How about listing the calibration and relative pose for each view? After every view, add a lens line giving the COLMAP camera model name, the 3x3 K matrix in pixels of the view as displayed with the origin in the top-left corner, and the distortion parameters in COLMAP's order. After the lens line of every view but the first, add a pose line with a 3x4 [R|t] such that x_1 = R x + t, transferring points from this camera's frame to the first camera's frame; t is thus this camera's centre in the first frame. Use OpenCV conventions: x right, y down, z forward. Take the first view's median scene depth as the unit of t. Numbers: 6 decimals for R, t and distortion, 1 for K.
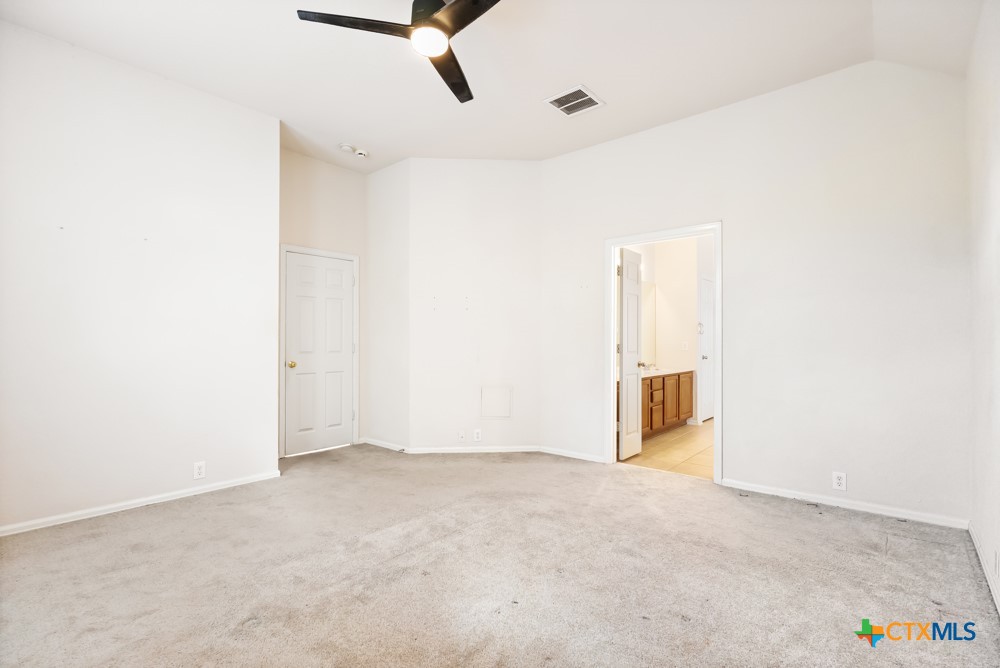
lens RADIAL K [[466.1, 0, 497.1], [0, 466.1, 336.6], [0, 0, 1]] dist [0.000002, 0.001448]
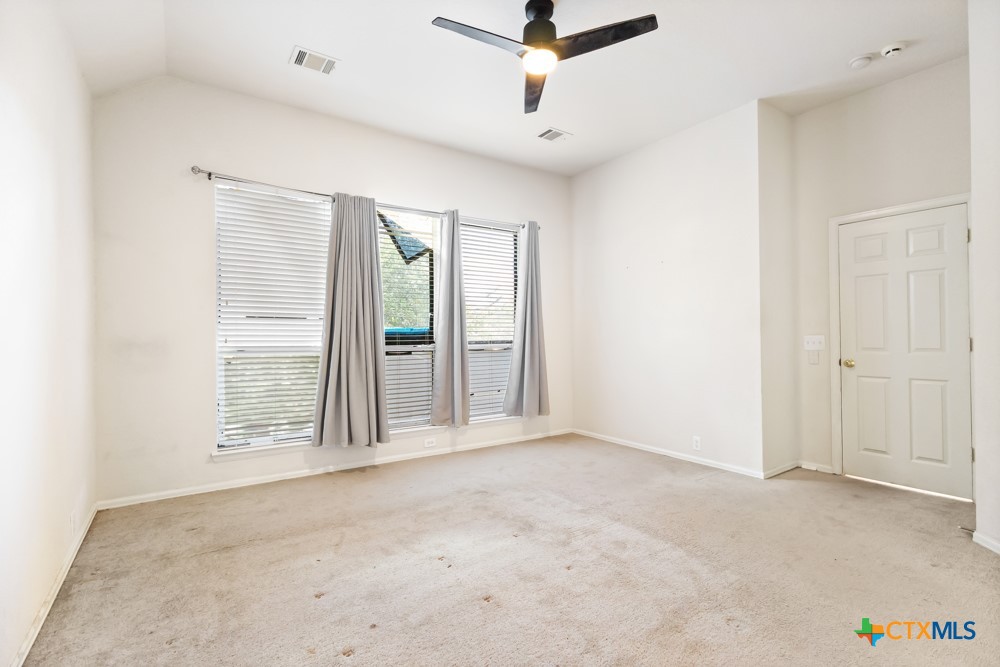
lens RADIAL K [[466.1, 0, 501.1], [0, 466.1, 333.4], [0, 0, 1]] dist [0.000002, 0.001448]
pose [[-0.256974, -0.000163, -0.966418, 0.515937], [0.018241, 0.999821, -0.005019, 0.001453], [0.966246, -0.018918, -0.256925, 0.661004]]
